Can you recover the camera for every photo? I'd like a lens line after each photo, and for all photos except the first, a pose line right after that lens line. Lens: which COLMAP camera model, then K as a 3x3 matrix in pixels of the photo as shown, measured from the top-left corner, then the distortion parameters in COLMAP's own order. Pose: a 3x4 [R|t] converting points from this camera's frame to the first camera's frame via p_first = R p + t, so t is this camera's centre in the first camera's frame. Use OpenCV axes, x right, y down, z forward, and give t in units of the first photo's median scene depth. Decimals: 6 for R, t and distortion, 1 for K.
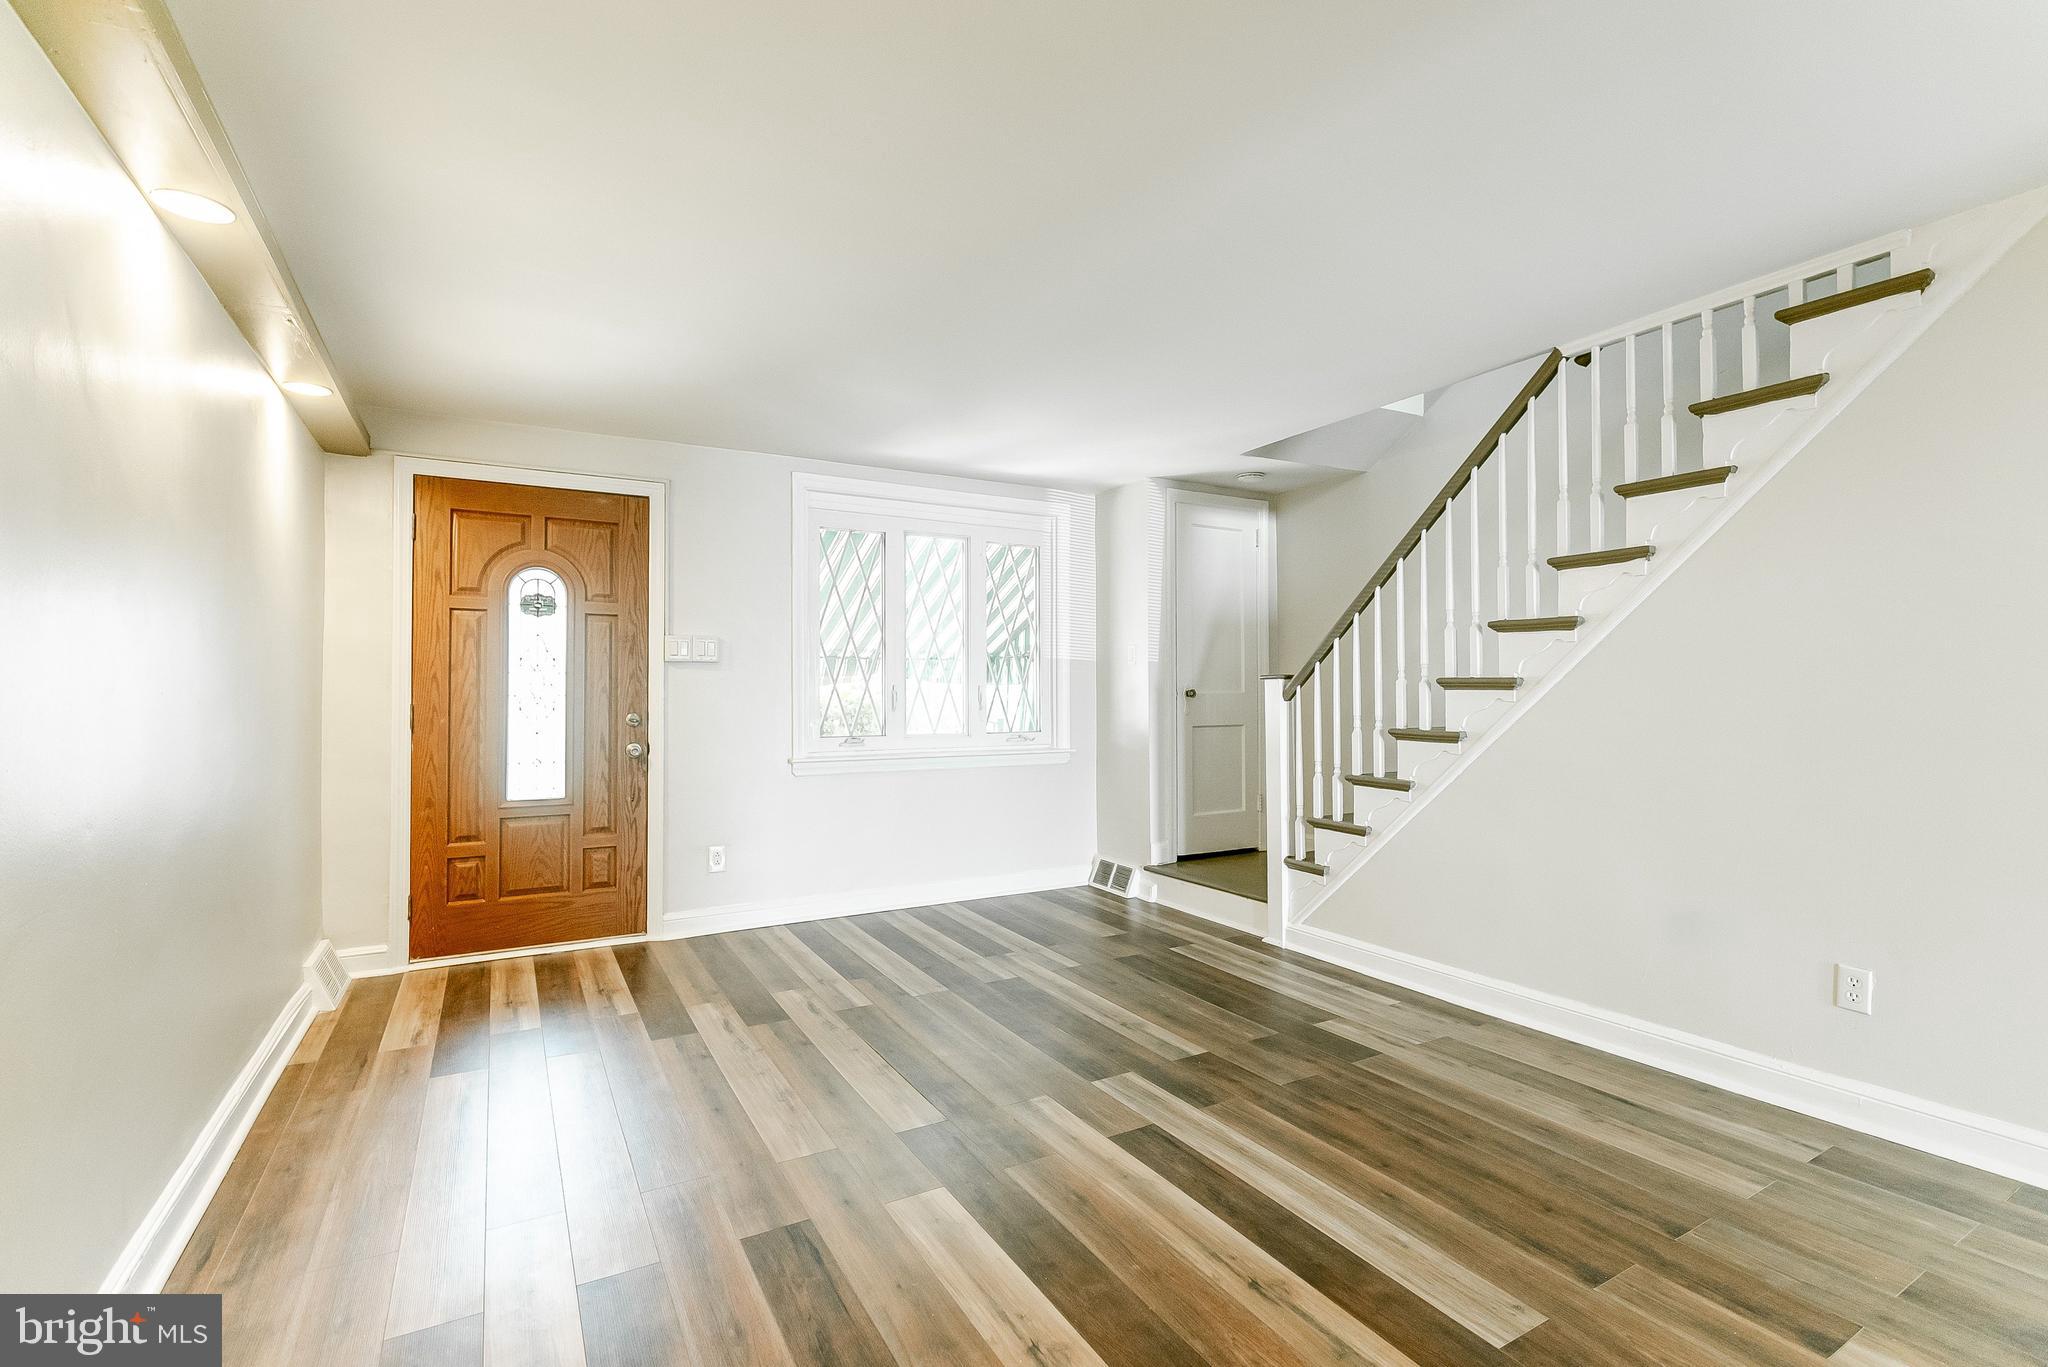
lens RADIAL K [[937.8, 0, 1042.8], [0, 937.8, 683.6], [0, 0, 1]] dist [-0.000469, -0.000159]
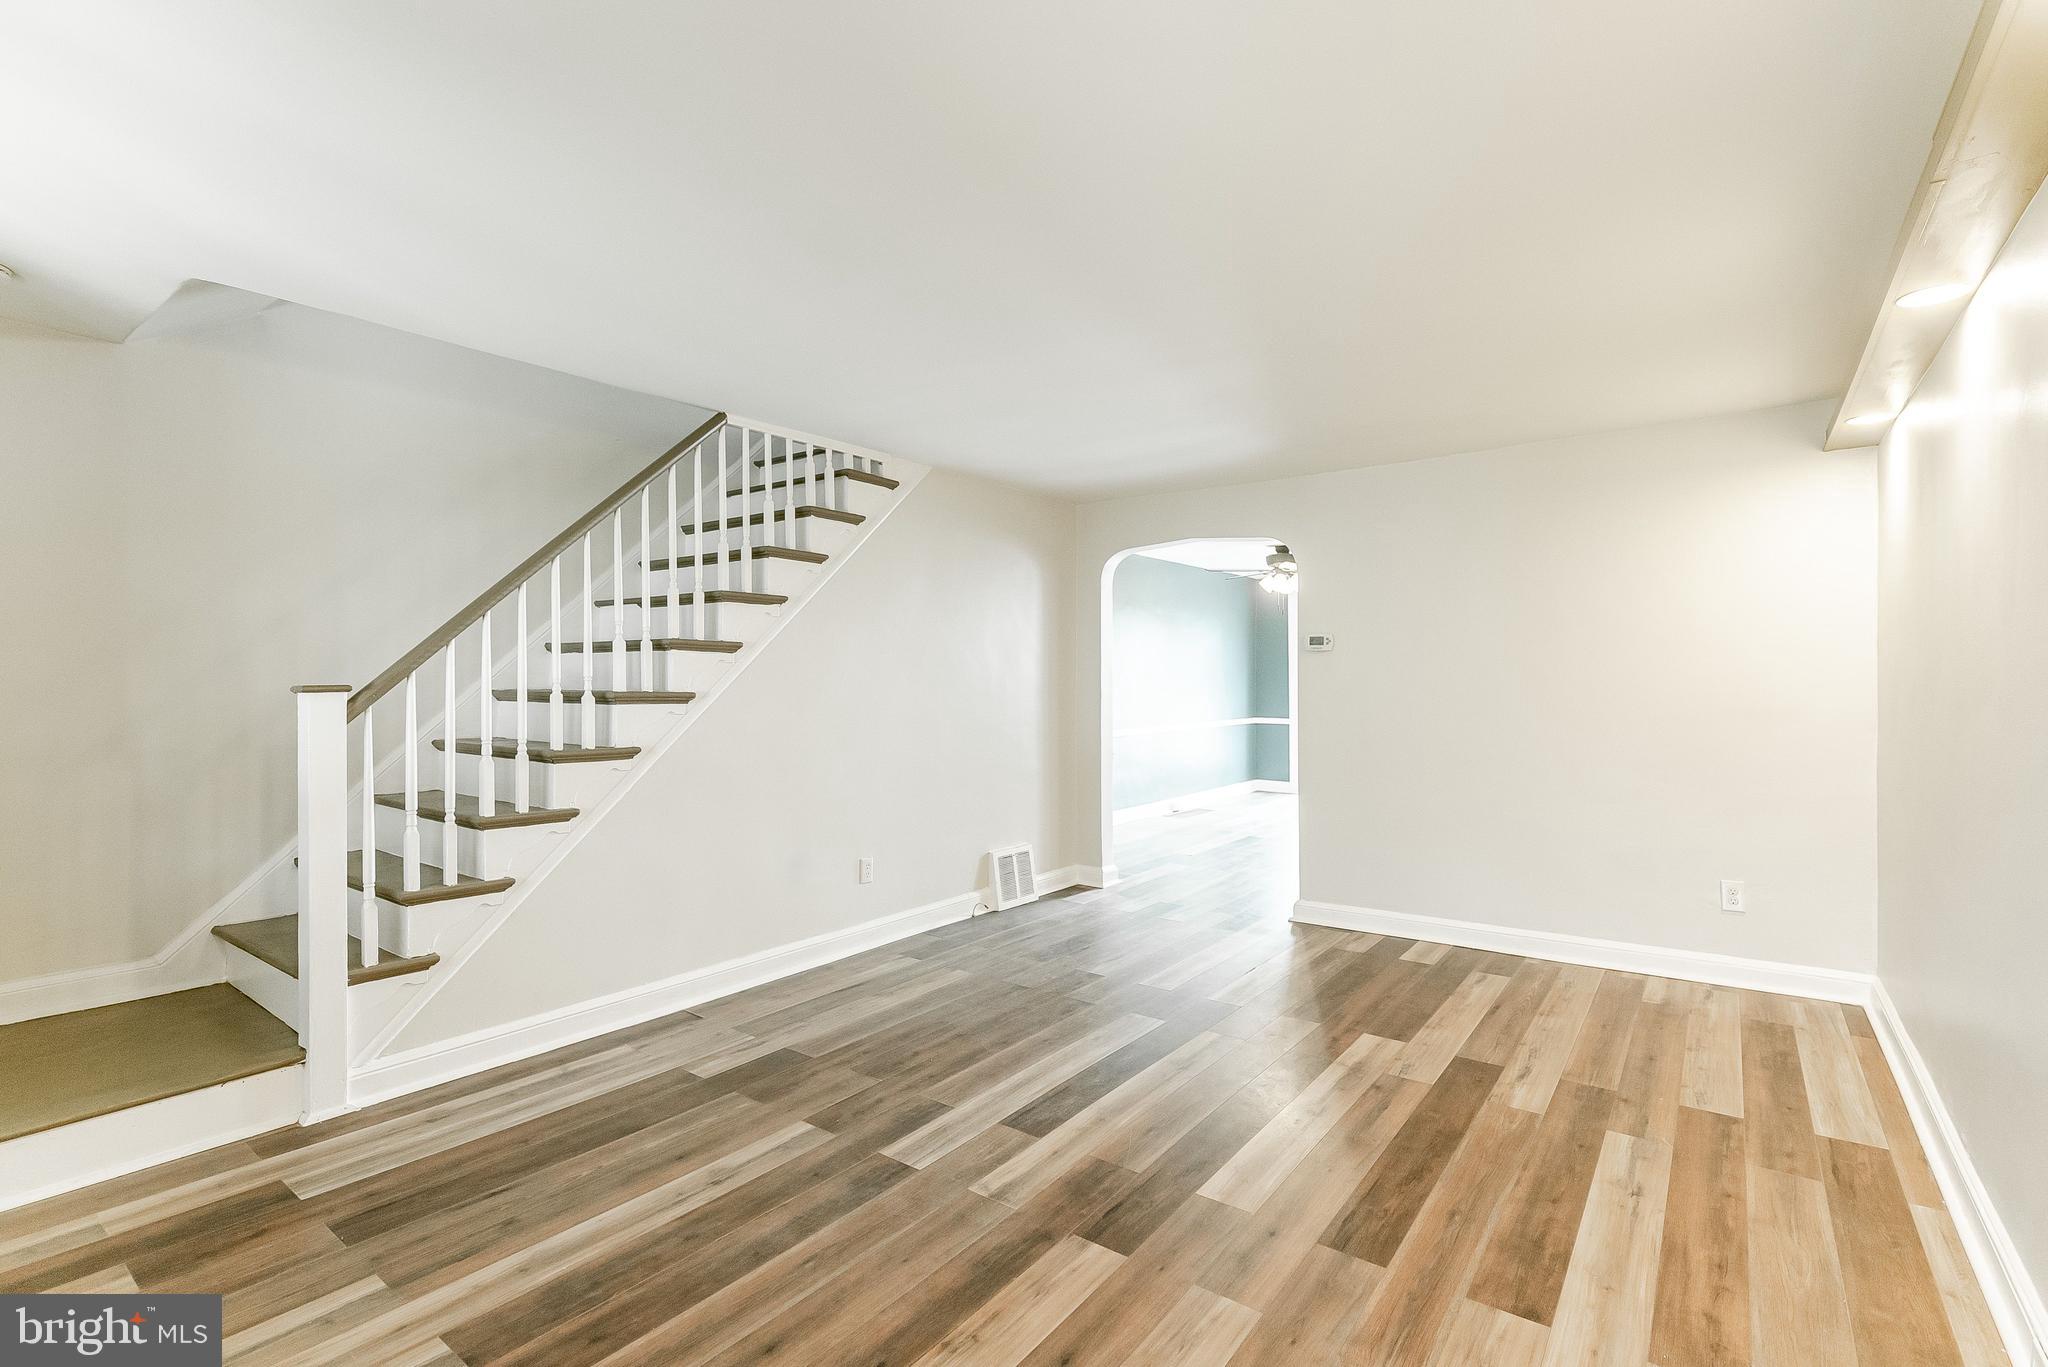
lens RADIAL K [[970.0, 0, 1027.5], [0, 970.0, 657.7], [0, 0, 1]] dist [-0.000428, -0.000270]
pose [[-0.402161, 0.025045, 0.915226, -0.749171], [-0.007624, 0.999500, -0.030701, -0.014937], [-0.915537, -0.019325, -0.401768, 1.176808]]
